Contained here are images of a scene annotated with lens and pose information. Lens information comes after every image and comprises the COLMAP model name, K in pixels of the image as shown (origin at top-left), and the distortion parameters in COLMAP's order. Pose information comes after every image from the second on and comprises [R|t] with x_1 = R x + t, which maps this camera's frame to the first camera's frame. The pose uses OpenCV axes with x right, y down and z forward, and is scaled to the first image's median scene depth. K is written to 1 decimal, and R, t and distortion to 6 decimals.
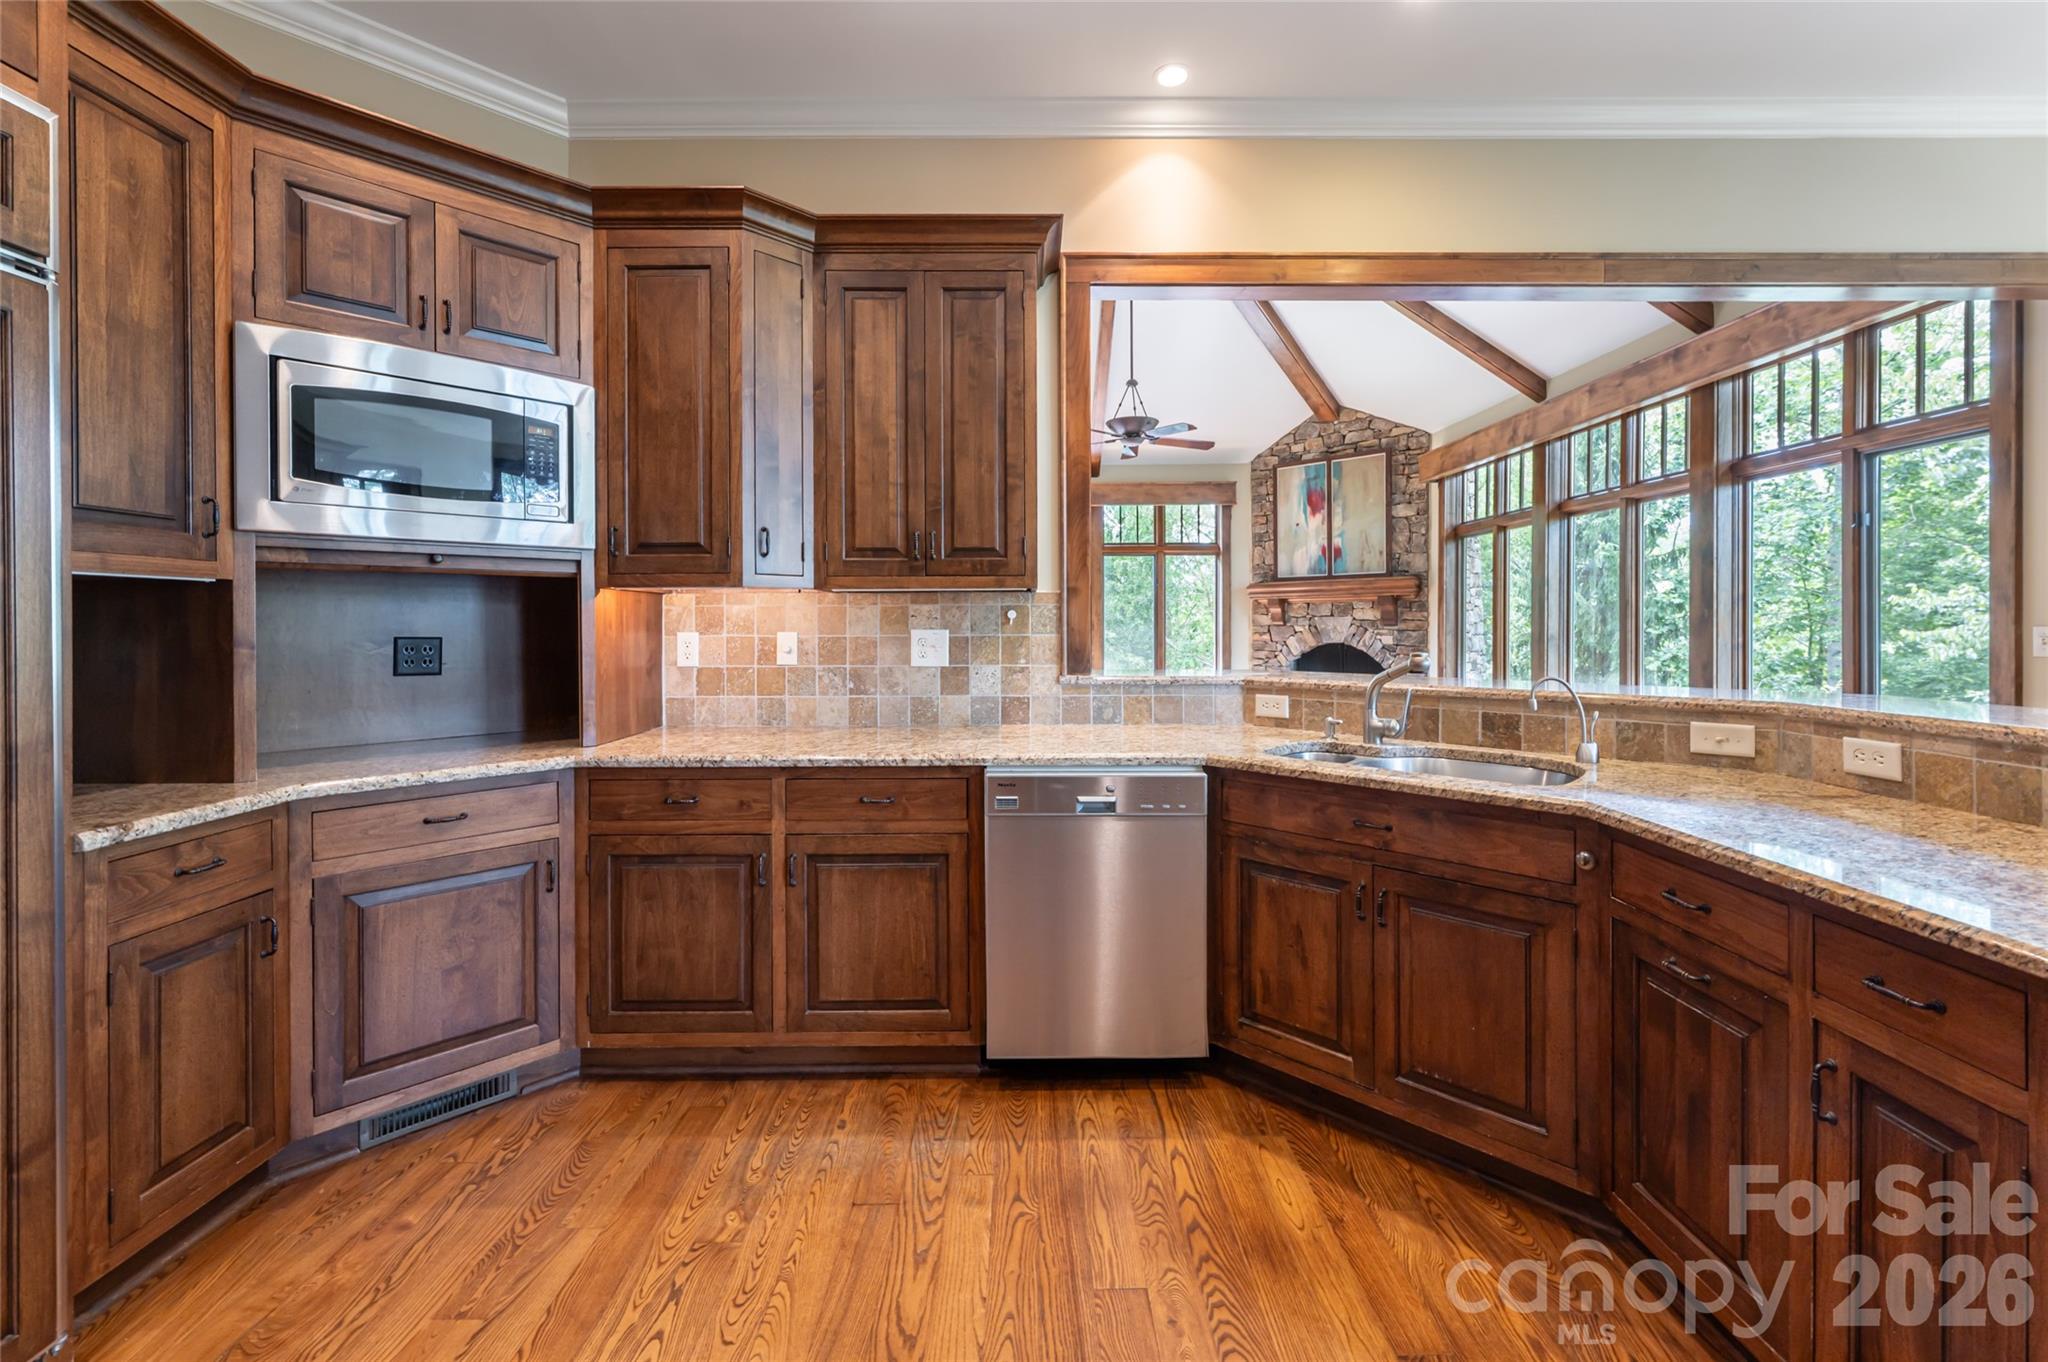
lens RADIAL K [[838.8, 0, 1029.9], [0, 838.8, 629.4], [0, 0, 1]] dist [0.000311, -0.000002]
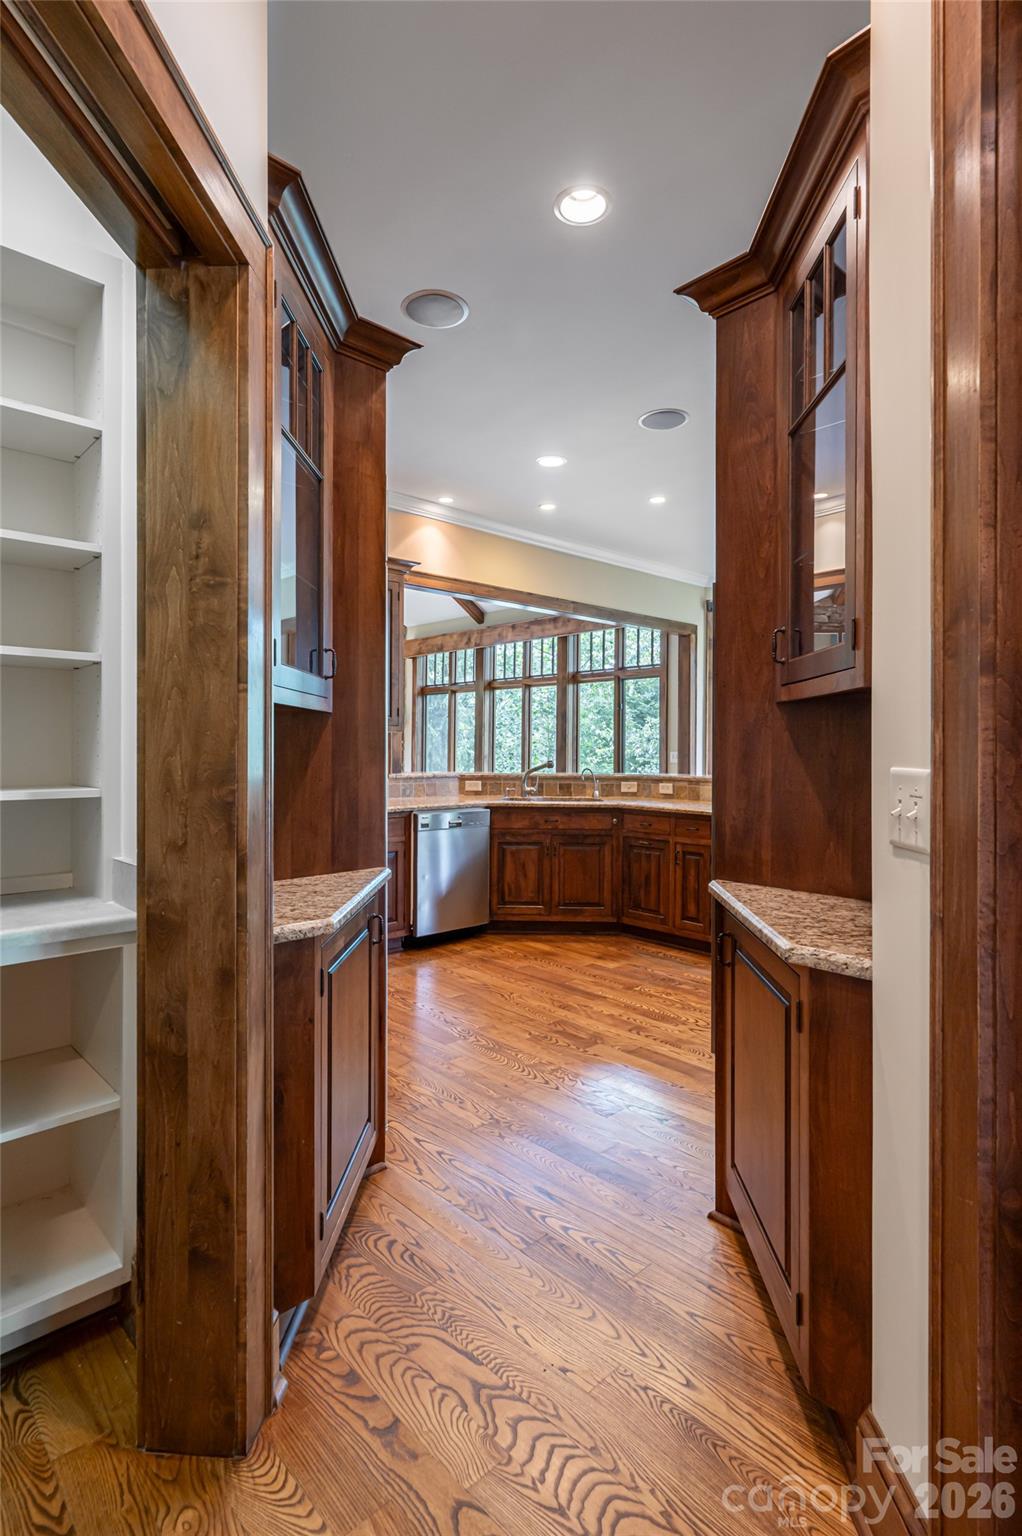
lens RADIAL K [[770.8, 0, 530.5], [0, 770.8, 748.8], [0, 0, 1]] dist [0.000442, 0.000130]
pose [[0.723908, 0.006961, 0.689861, -0.987984], [-0.004405, 0.999975, -0.005468, 0.003224], [-0.689882, 0.000920, 0.723921, -0.573633]]
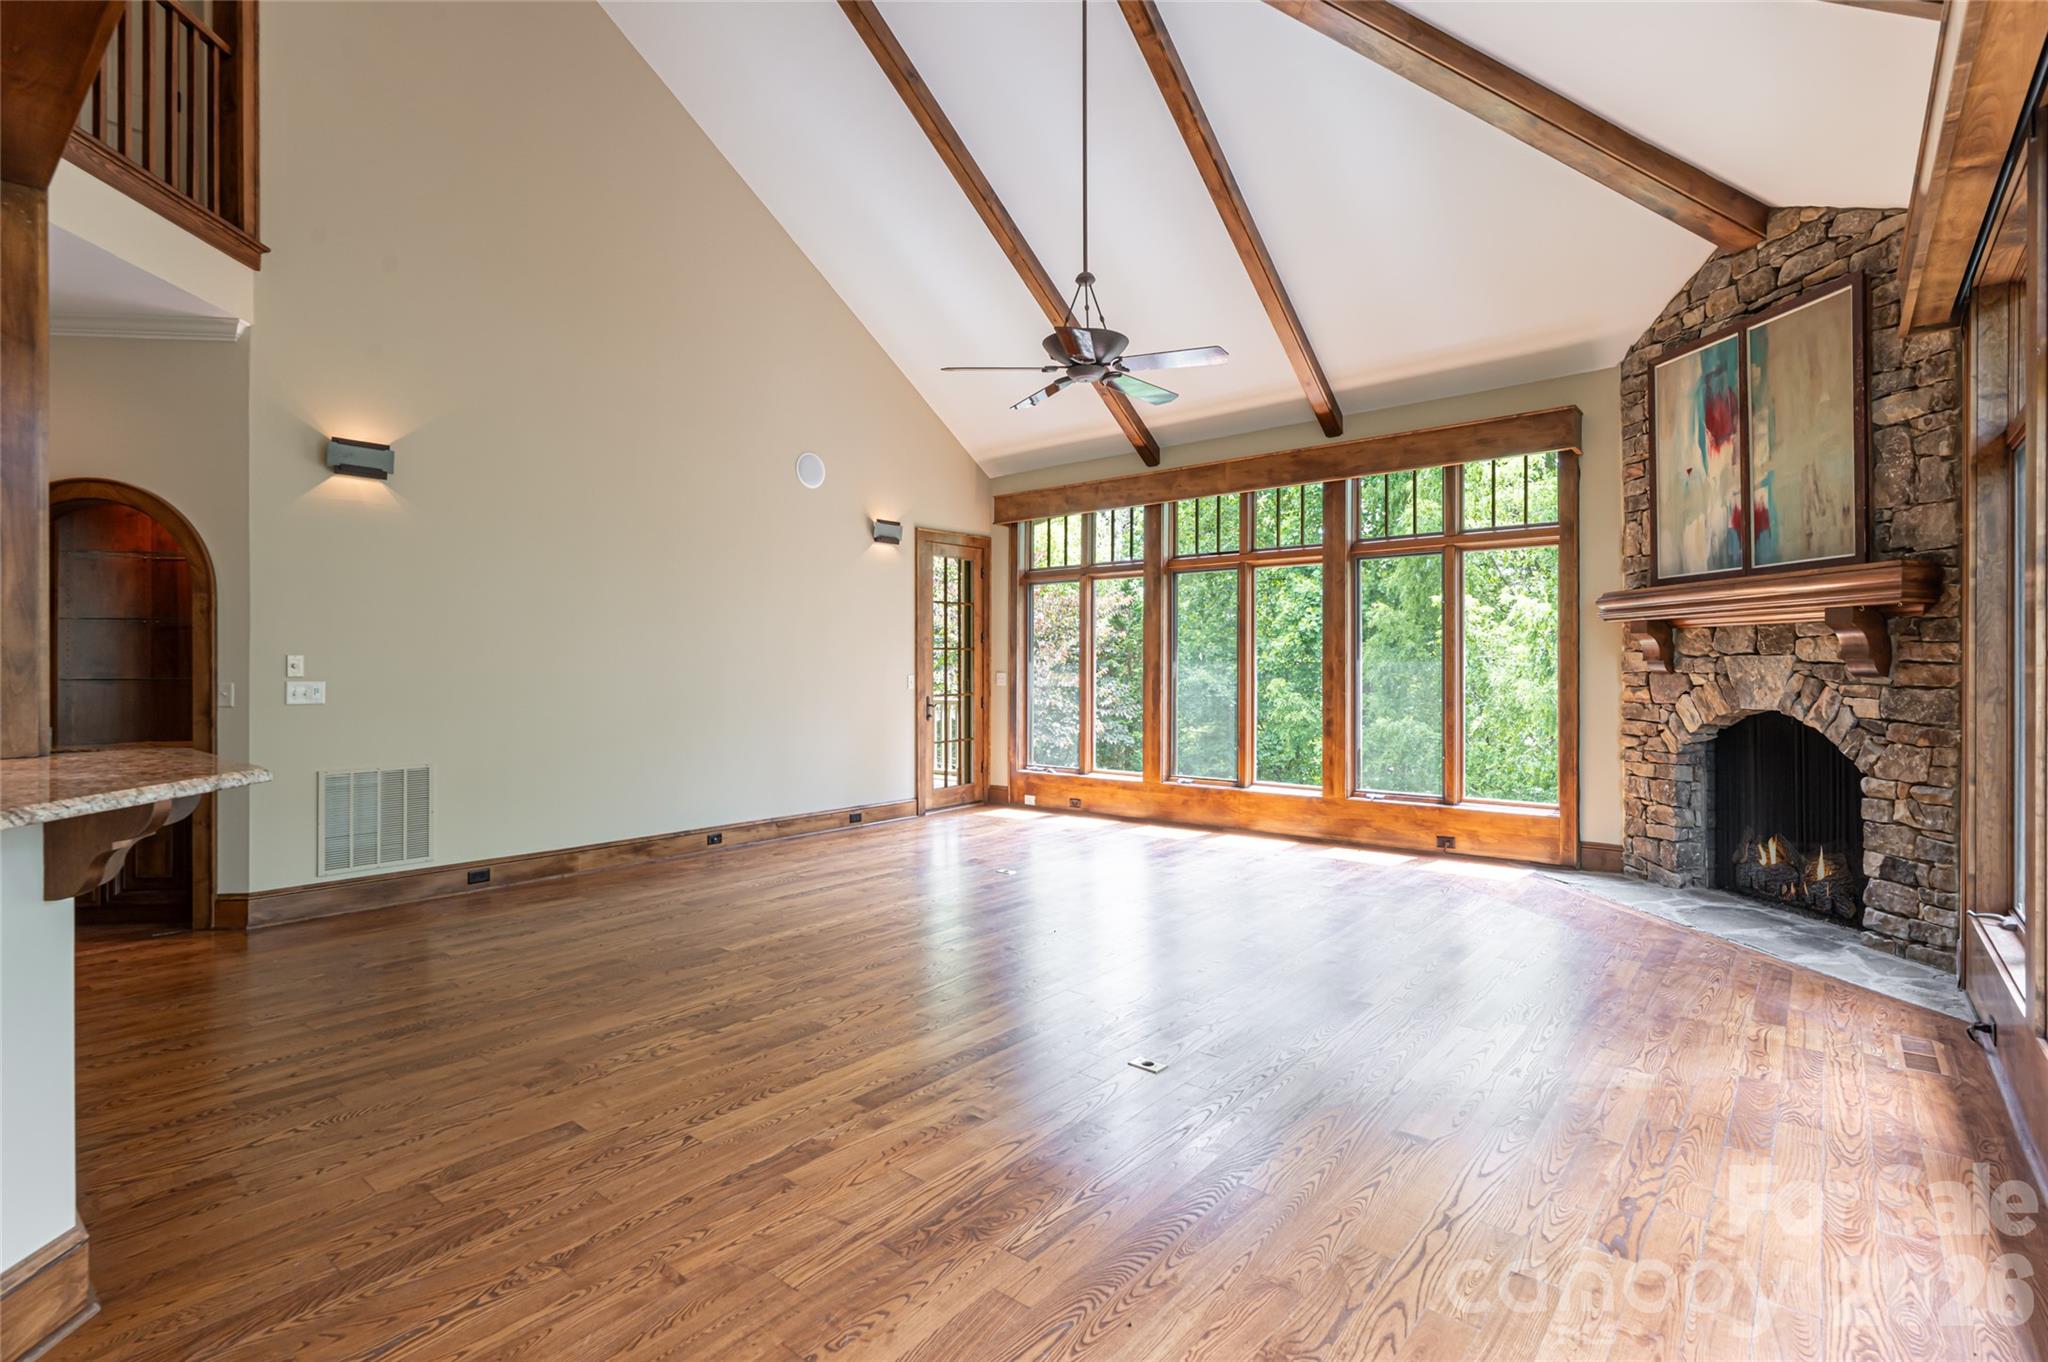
lens RADIAL K [[964.3, 0, 1018.5], [0, 964.3, 665.0], [0, 0, 1]] dist [0.000066, -0.000112]
pose [[0.762329, 0.001110, -0.647189, 1.229978], [-0.002975, 0.999994, -0.001790, -0.022904], [0.647183, 0.003290, 0.762327, 0.967459]]
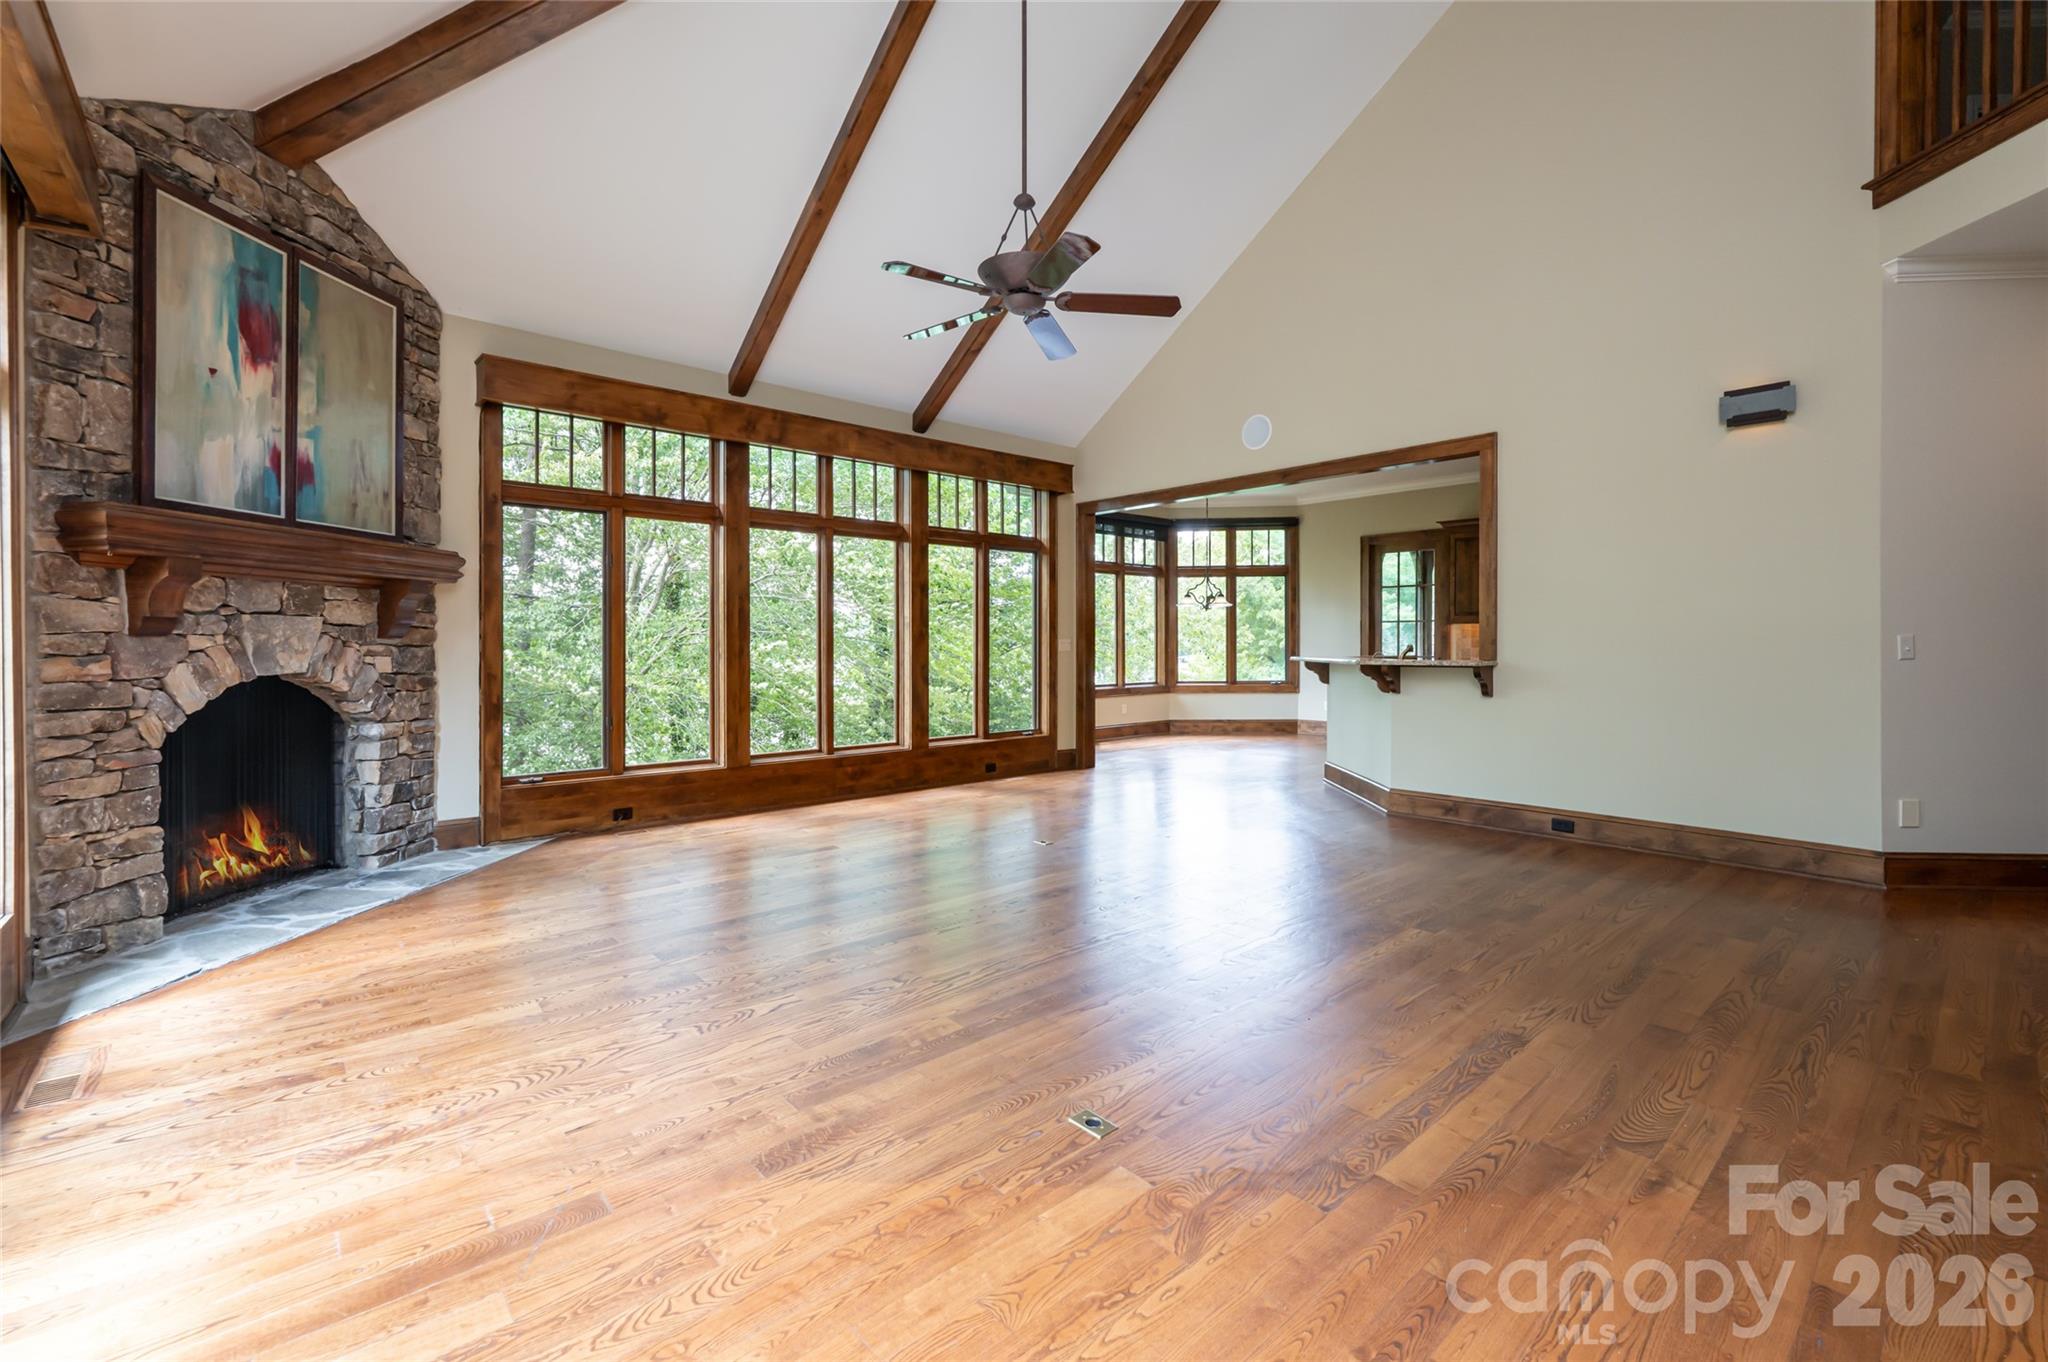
lens RADIAL K [[865.0, 0, 1032.3], [0, 865.0, 647.4], [0, 0, 1]] dist [0.001392, 0.000187]
pose [[-0.664520, 0.001411, 0.747269, -0.718814], [0.007779, 0.999957, 0.005030, 0.007244], [-0.747230, 0.009156, -0.664502, 3.134246]]
